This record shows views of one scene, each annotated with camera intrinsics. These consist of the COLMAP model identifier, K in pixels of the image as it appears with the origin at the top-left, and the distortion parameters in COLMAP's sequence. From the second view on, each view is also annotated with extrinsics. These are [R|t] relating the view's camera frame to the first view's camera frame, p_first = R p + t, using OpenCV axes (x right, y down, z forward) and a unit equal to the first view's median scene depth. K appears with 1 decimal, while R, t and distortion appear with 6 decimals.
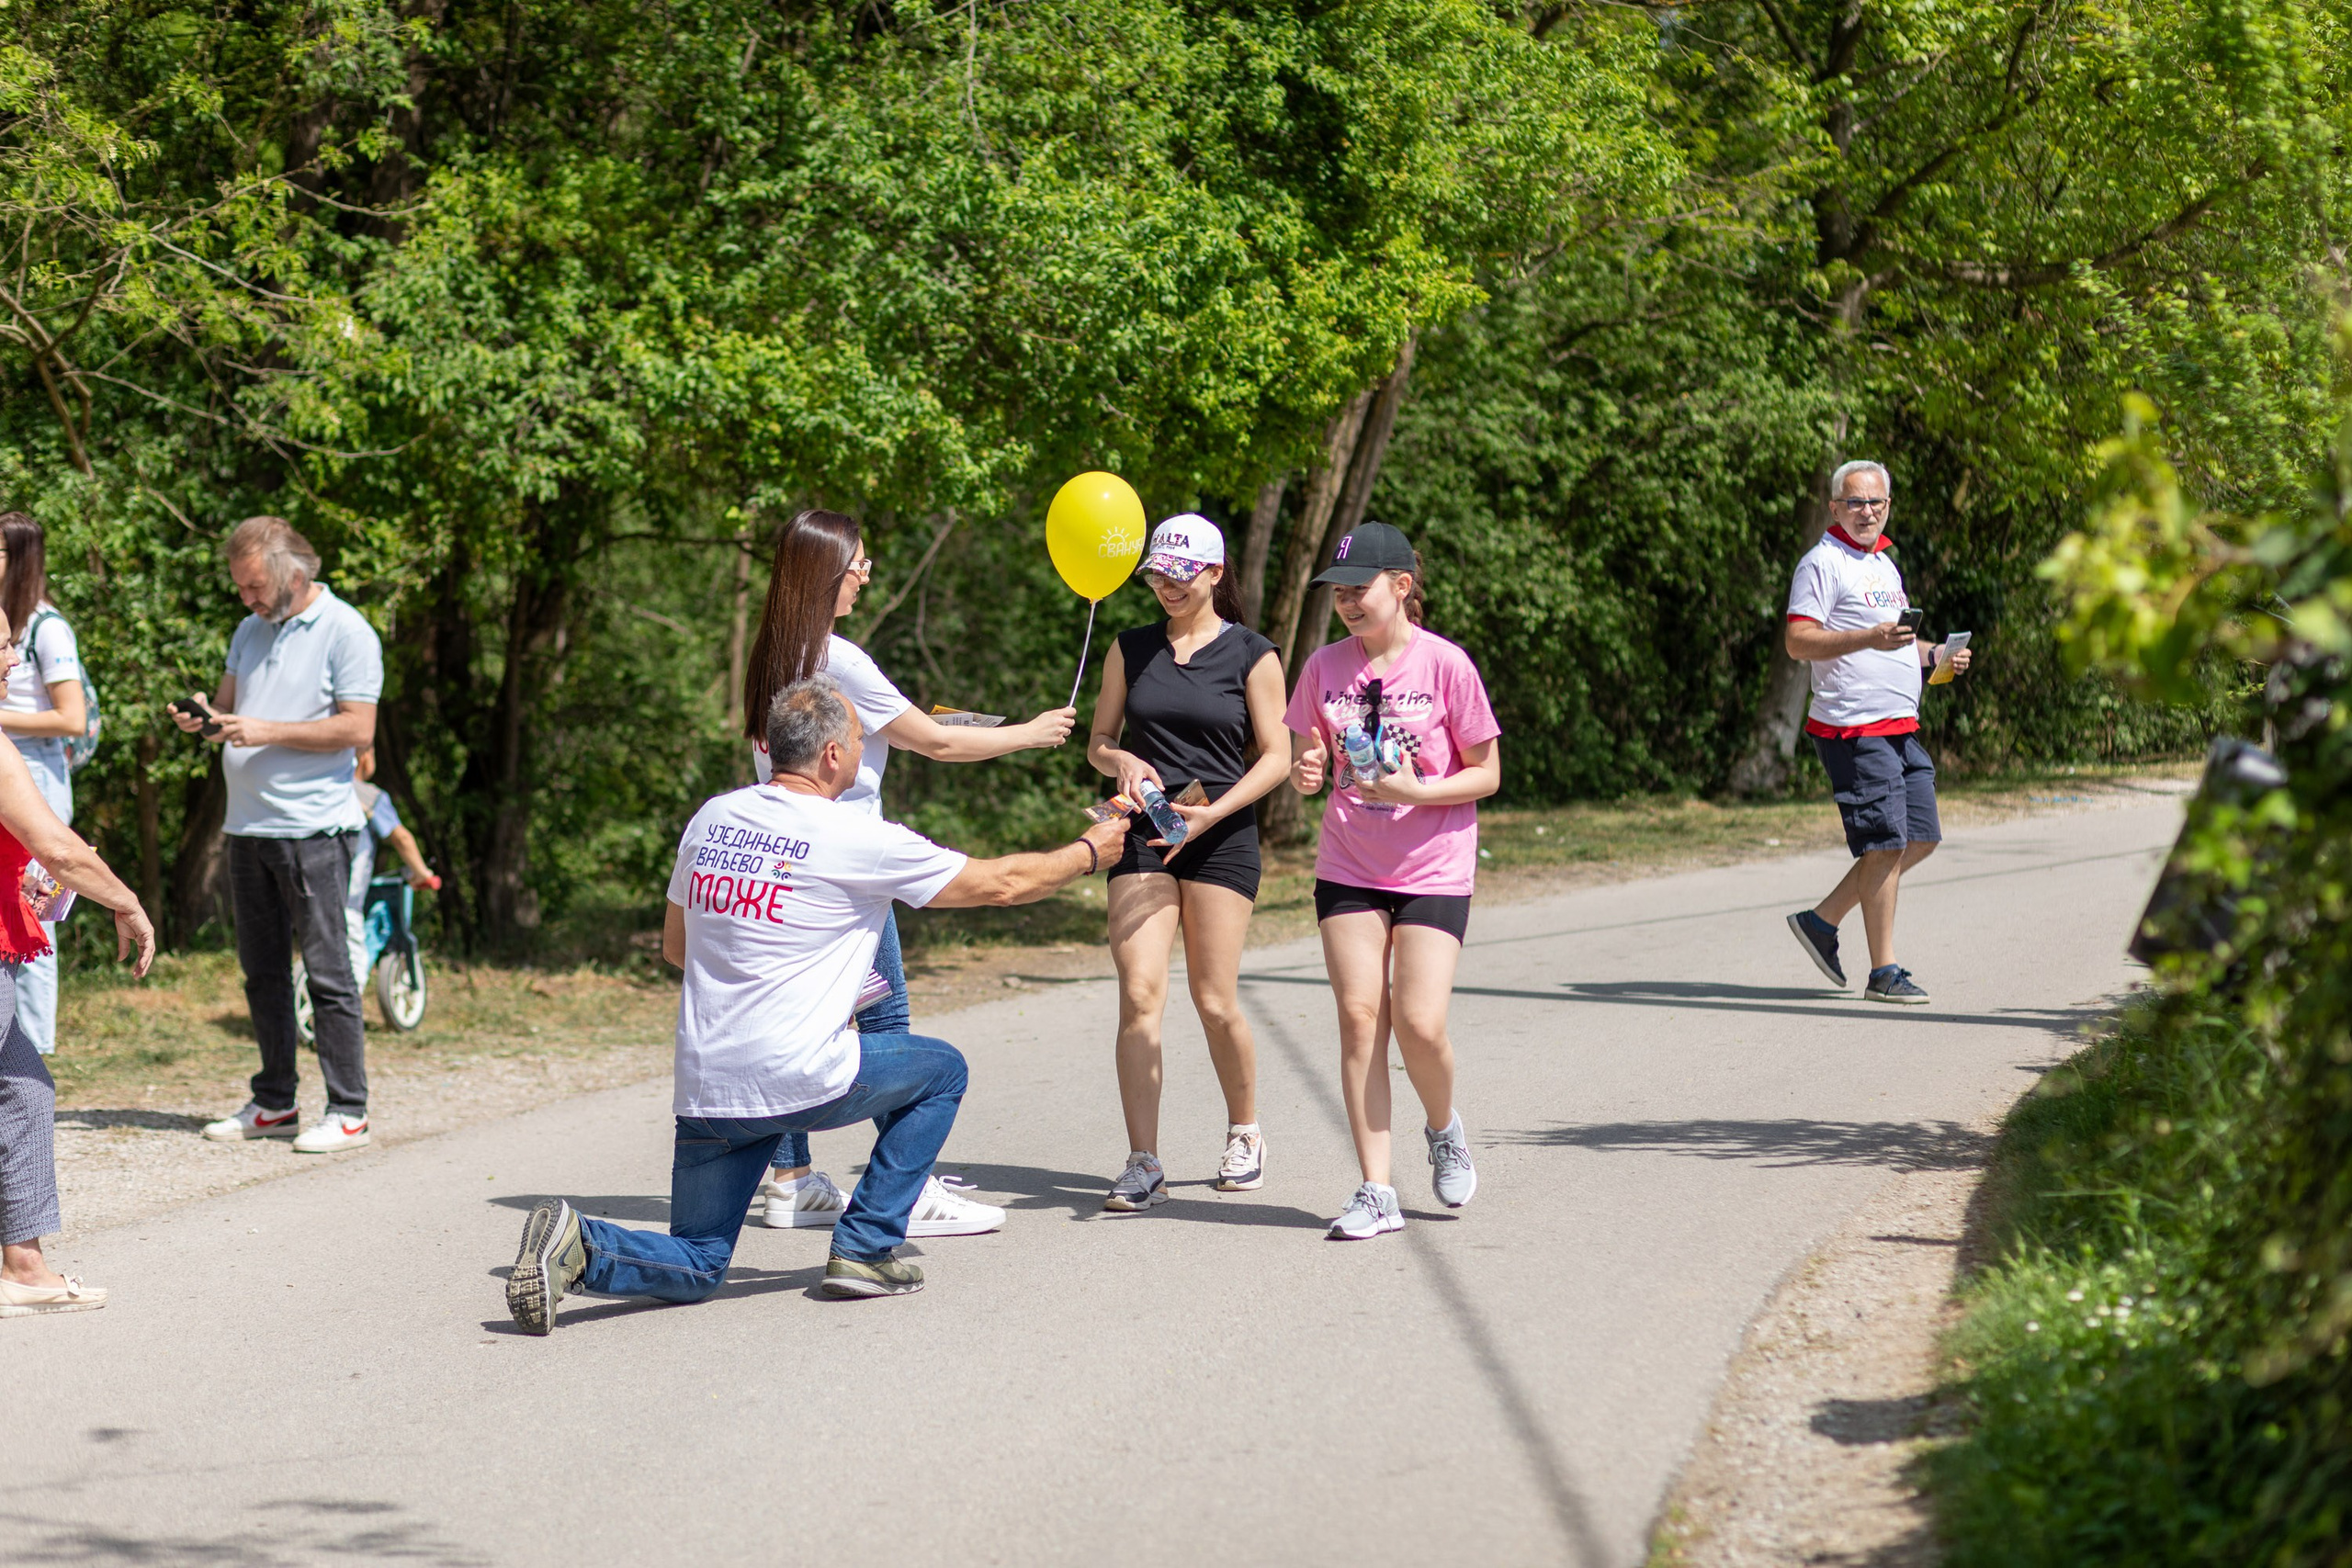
lens RADIAL K [[6483.9, 0, 1176.0], [0, 6483.9, 784.0], [0, 0, 1]] dist [0.157120, 0.755840]
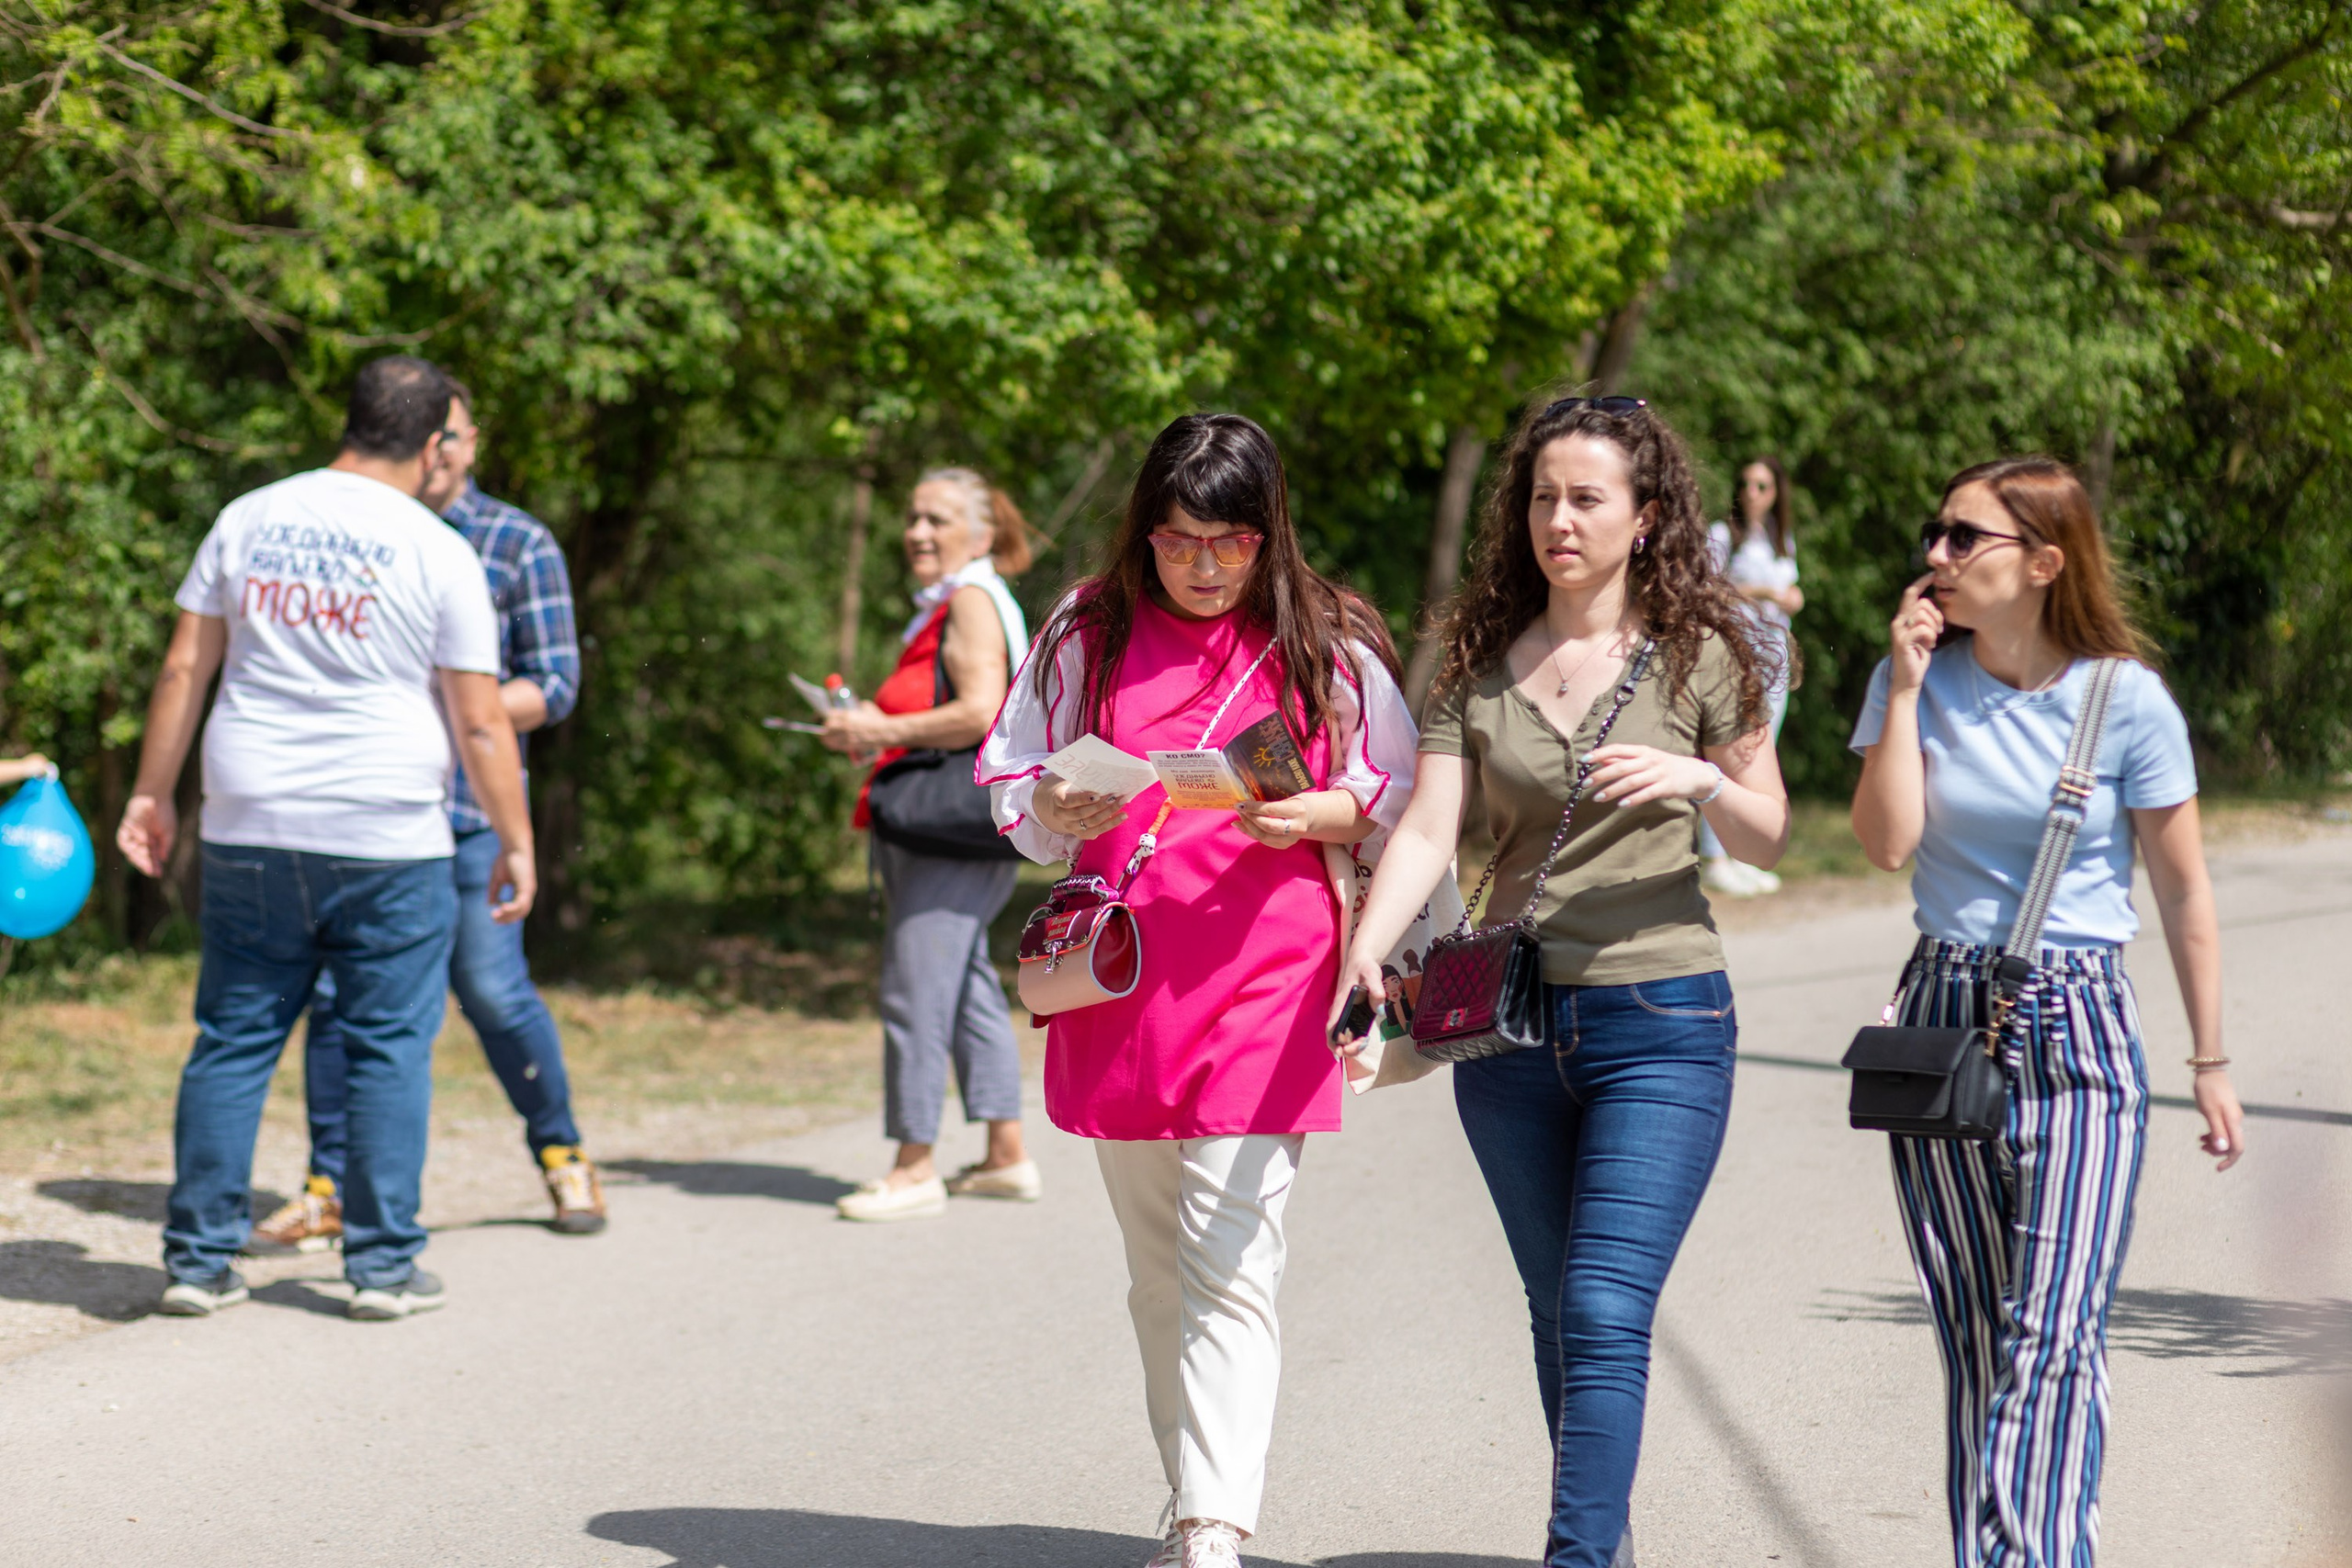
lens RADIAL K [[6483.9, 0, 1176.0], [0, 6483.9, 784.0], [0, 0, 1]] dist [0.157120, 0.755840]
pose [[0.999249, 0.028337, -0.026425, -0.004942], [-0.028130, 0.999571, 0.008168, -0.005370], [0.026645, -0.007419, 0.999617, 0.201445]]
